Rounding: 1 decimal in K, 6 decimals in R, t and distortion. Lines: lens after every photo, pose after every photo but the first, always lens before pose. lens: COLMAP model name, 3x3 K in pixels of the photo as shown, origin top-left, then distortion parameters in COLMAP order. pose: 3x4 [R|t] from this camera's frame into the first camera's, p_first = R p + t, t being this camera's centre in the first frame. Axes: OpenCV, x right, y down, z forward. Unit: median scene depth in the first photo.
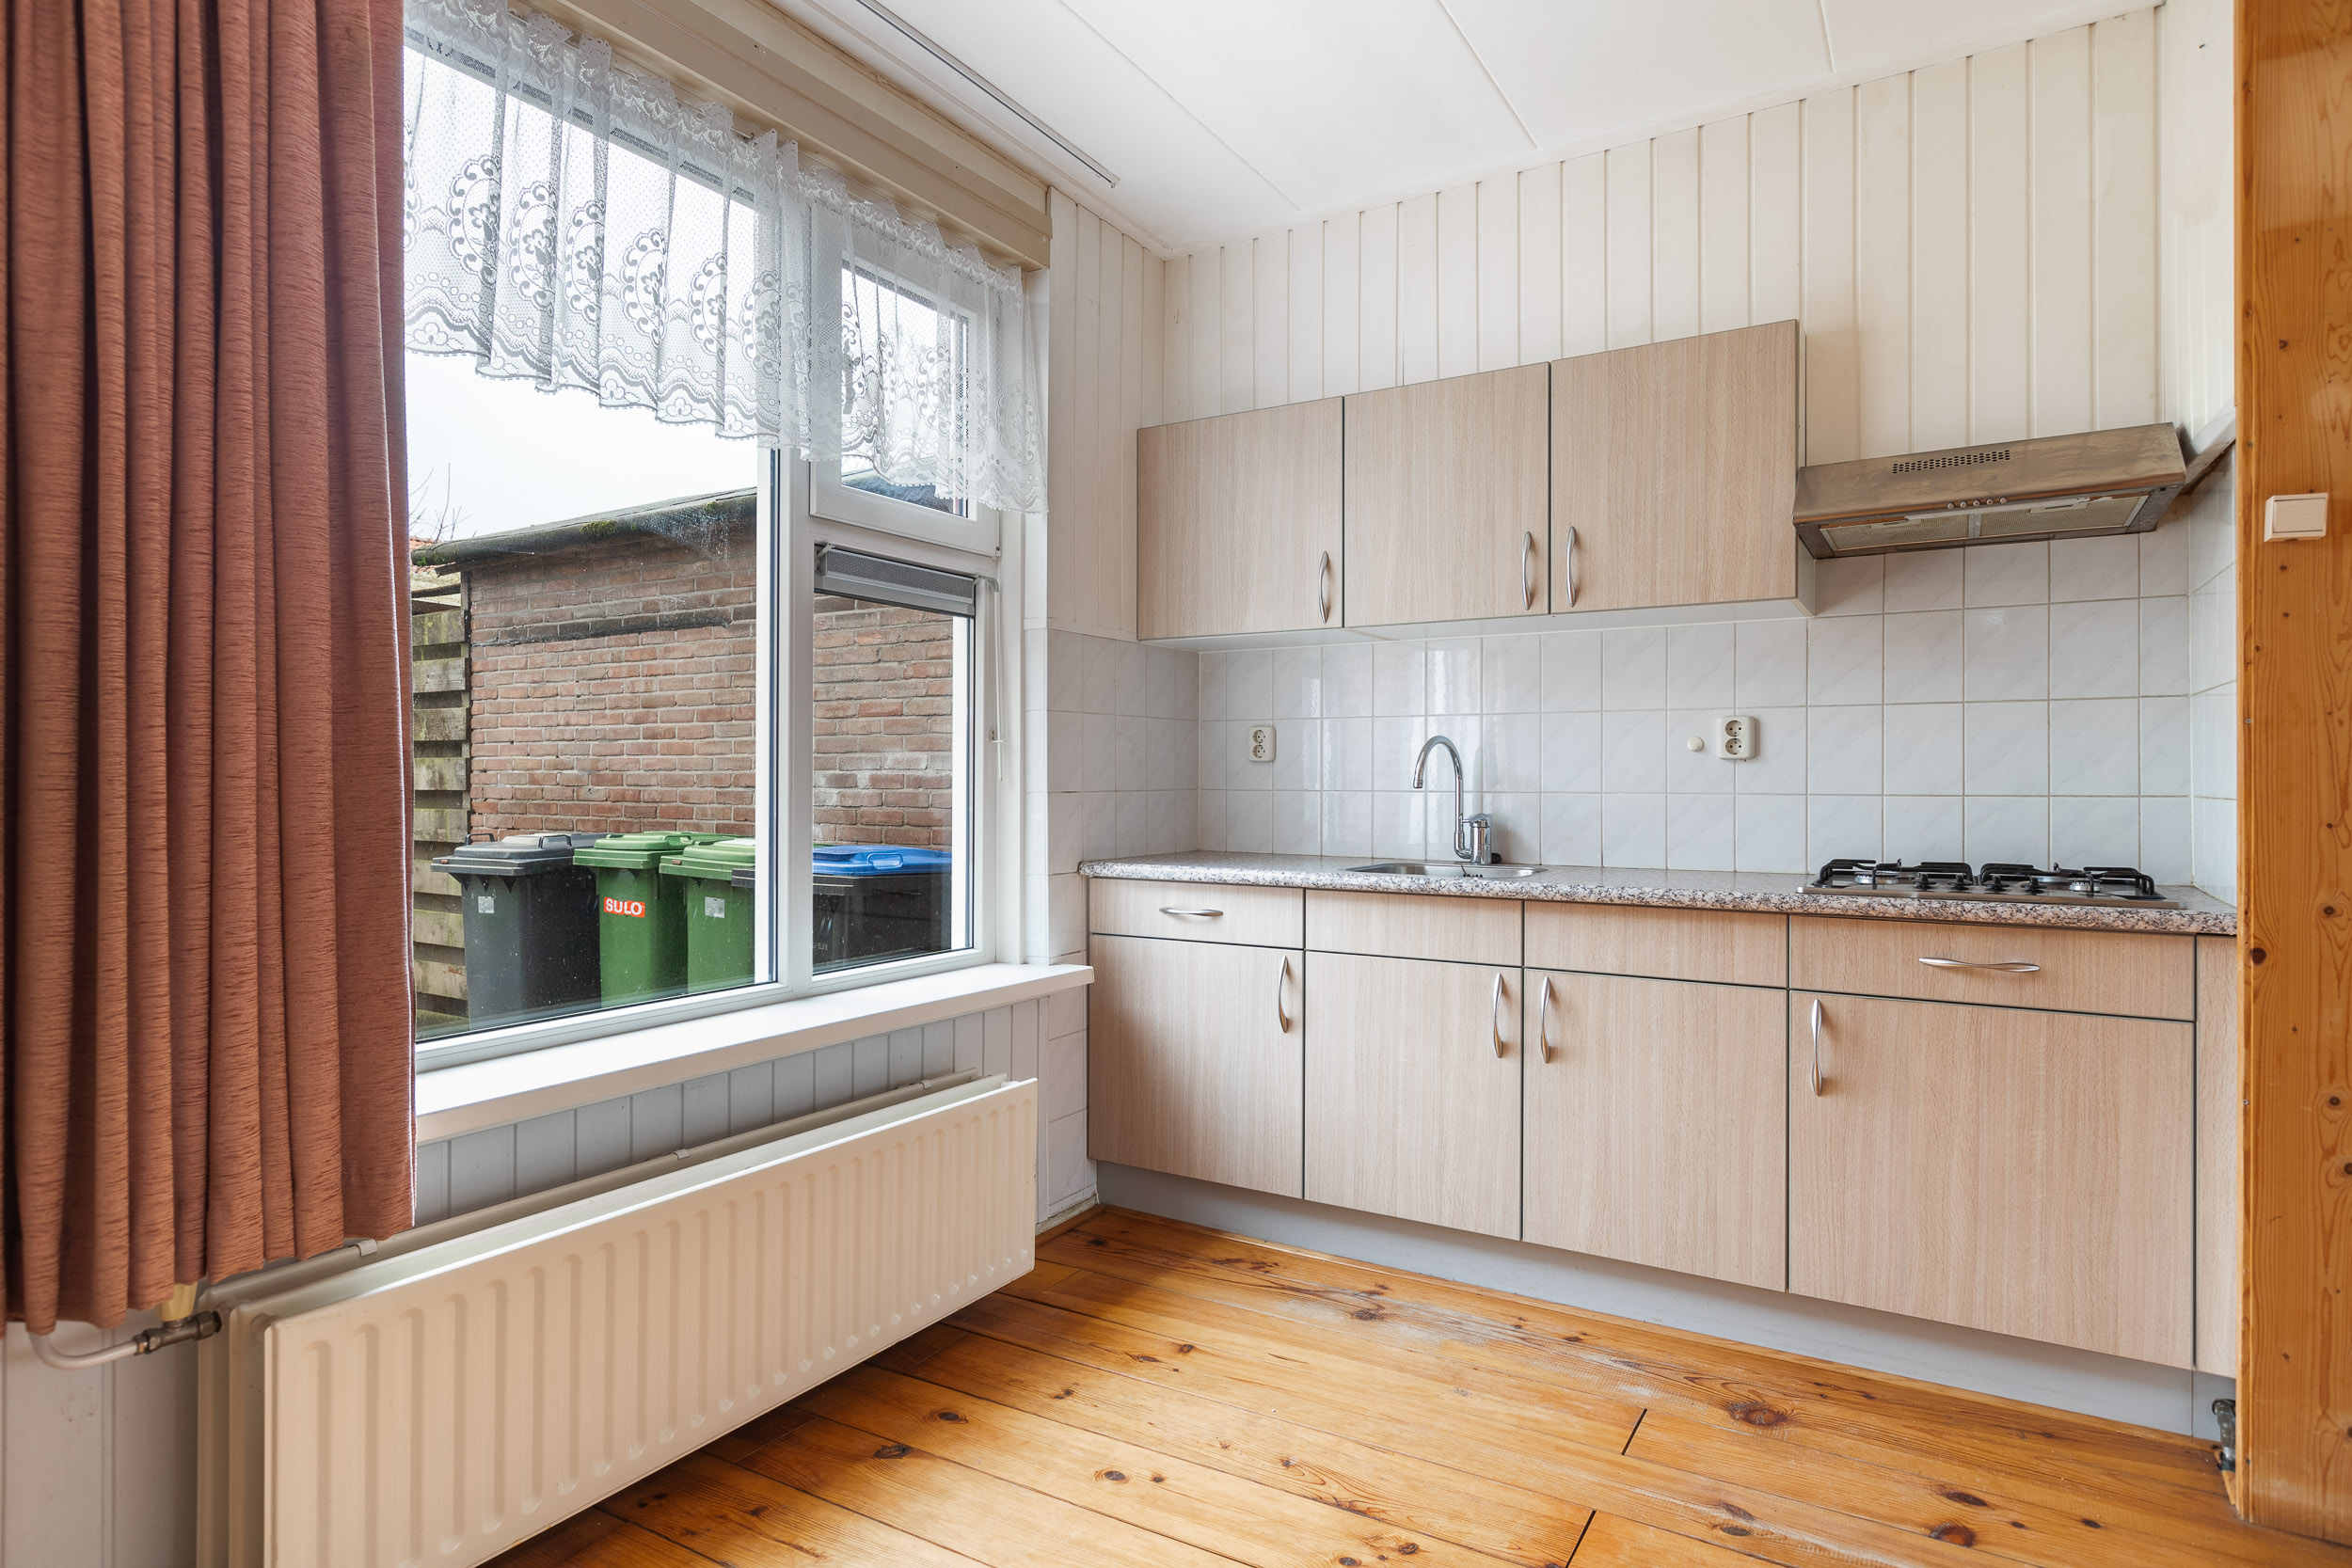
lens RADIAL K [[1274.3, 0, 1177.8], [0, 1274.3, 777.3], [0, 0, 1]] dist [0.004241, 0.000727]
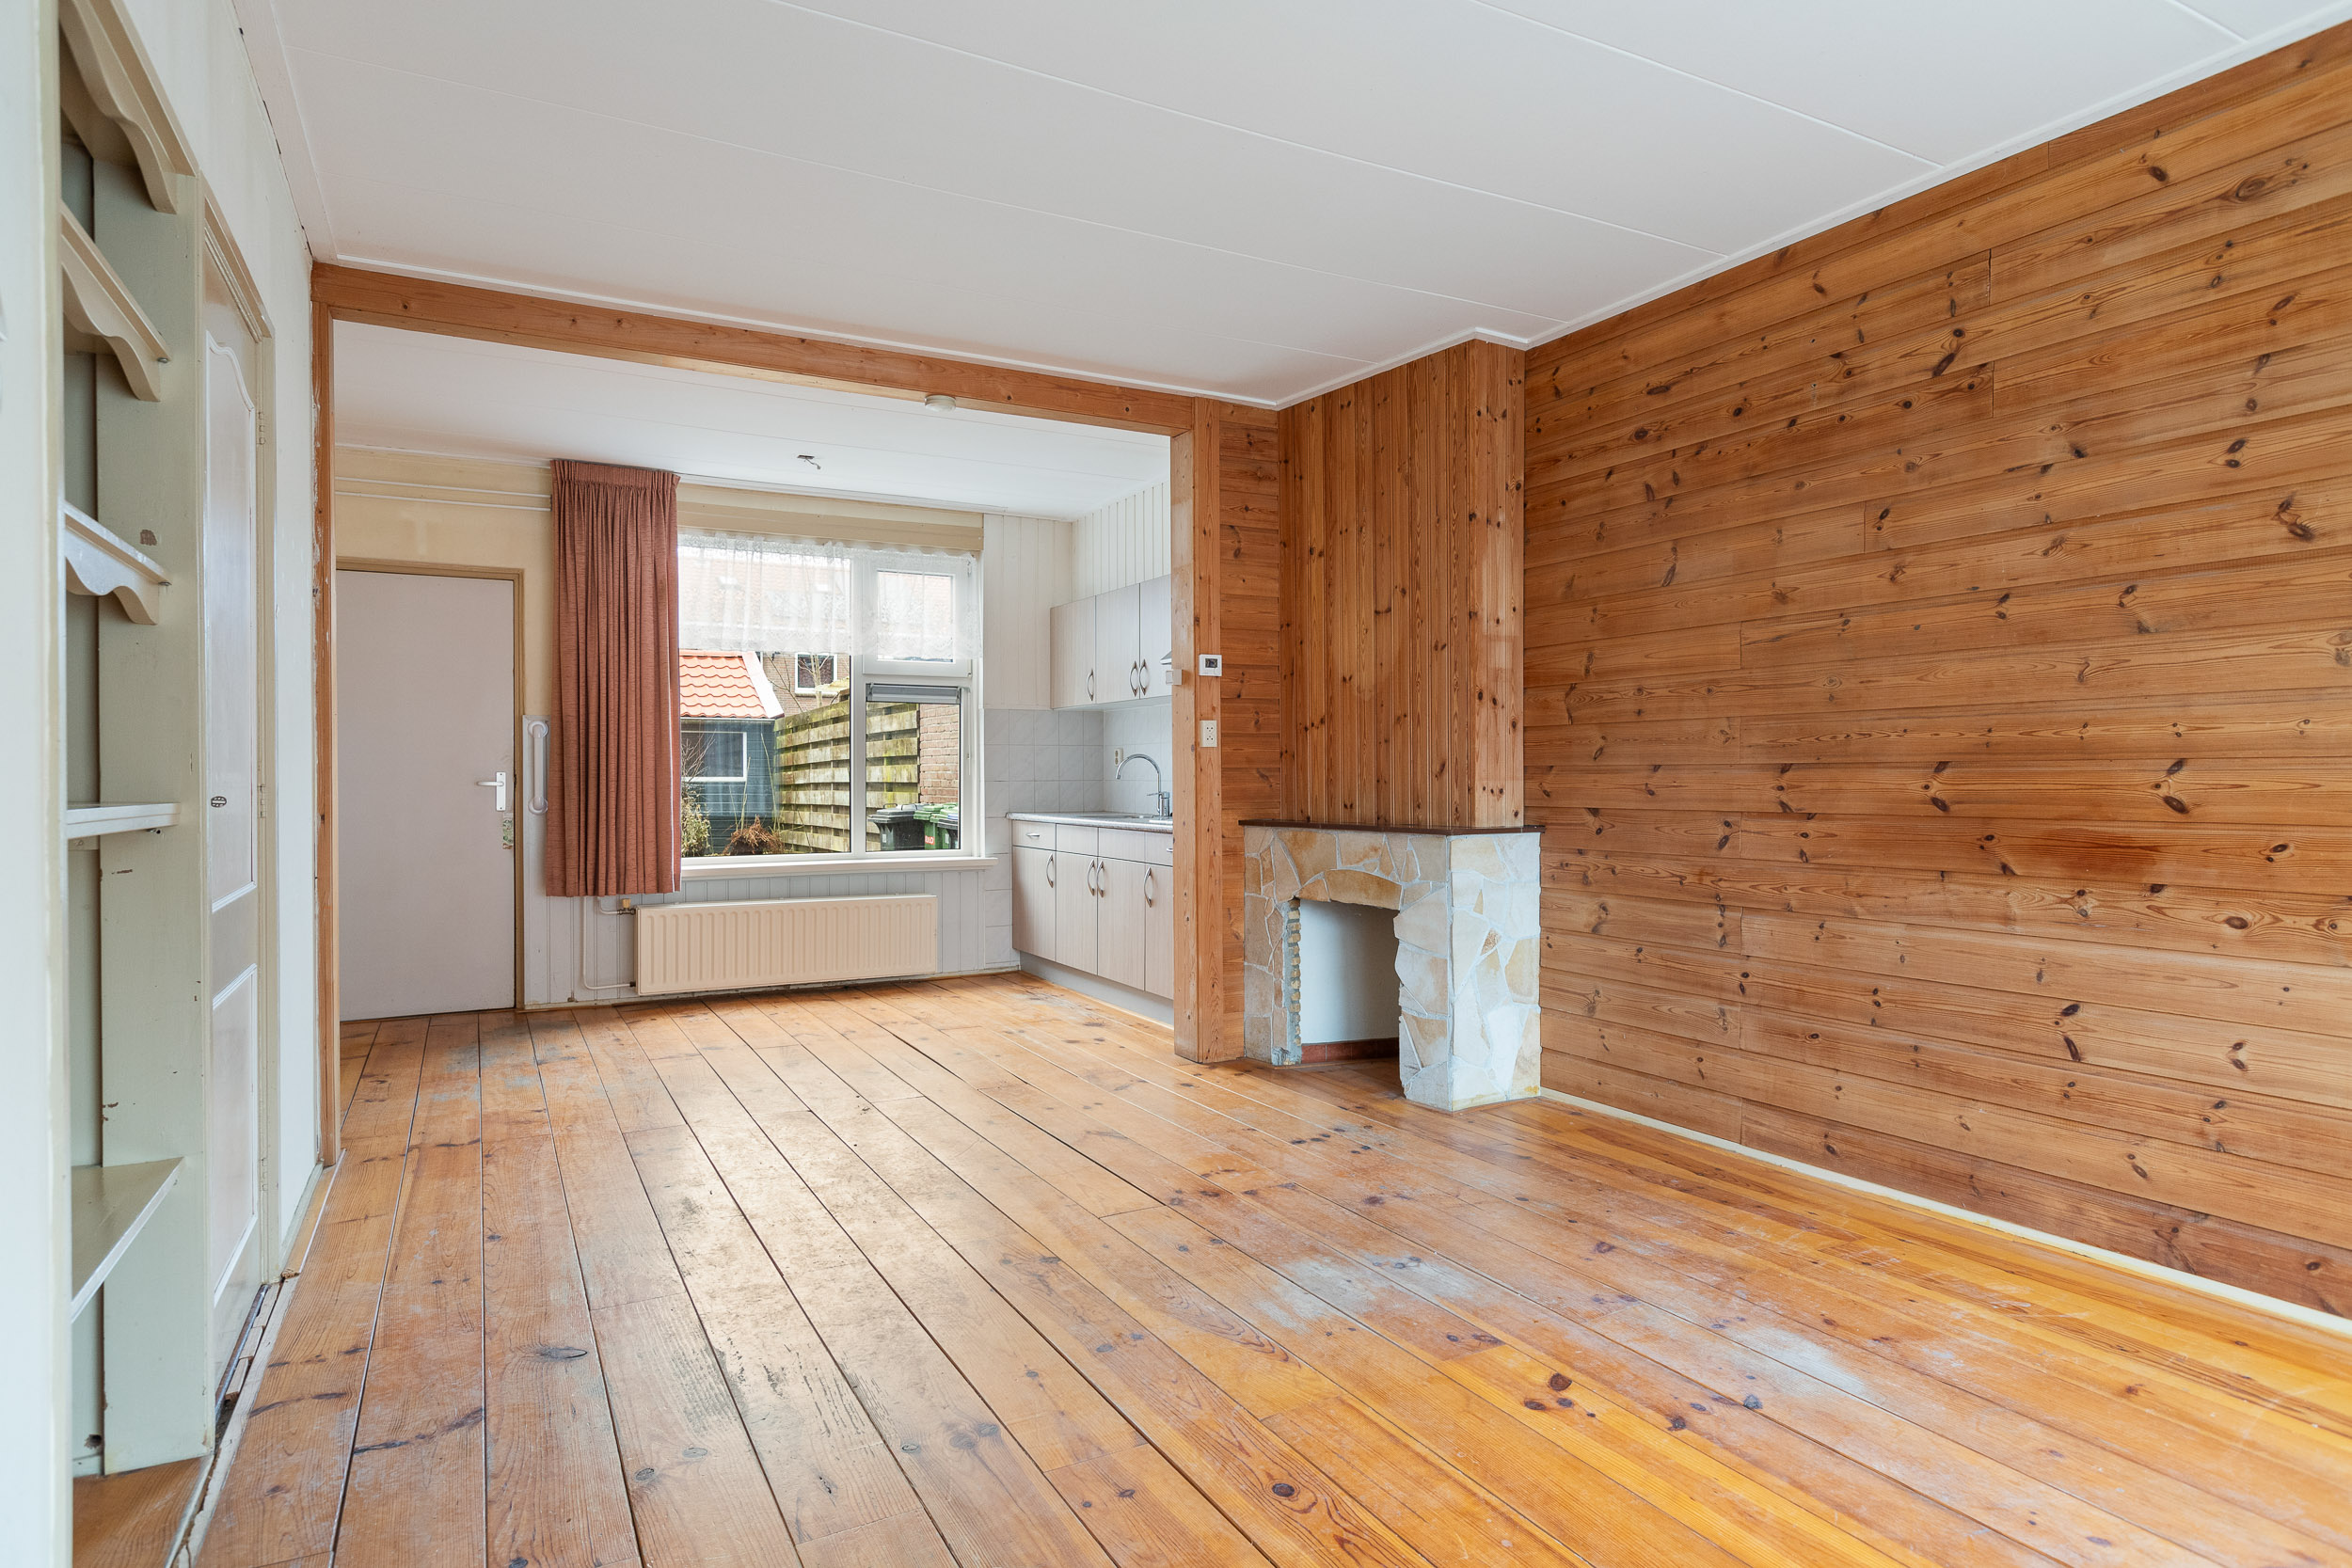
lens RADIAL K [[1274.3, 0, 1175.2], [0, 1274.3, 785.8], [0, 0, 1]] dist [0.004241, 0.000727]
pose [[0.865295, 0.003050, -0.501254, 1.316204], [0.000953, 0.999970, 0.007730, 0.002651], [0.501262, -0.007167, 0.865266, -0.781196]]
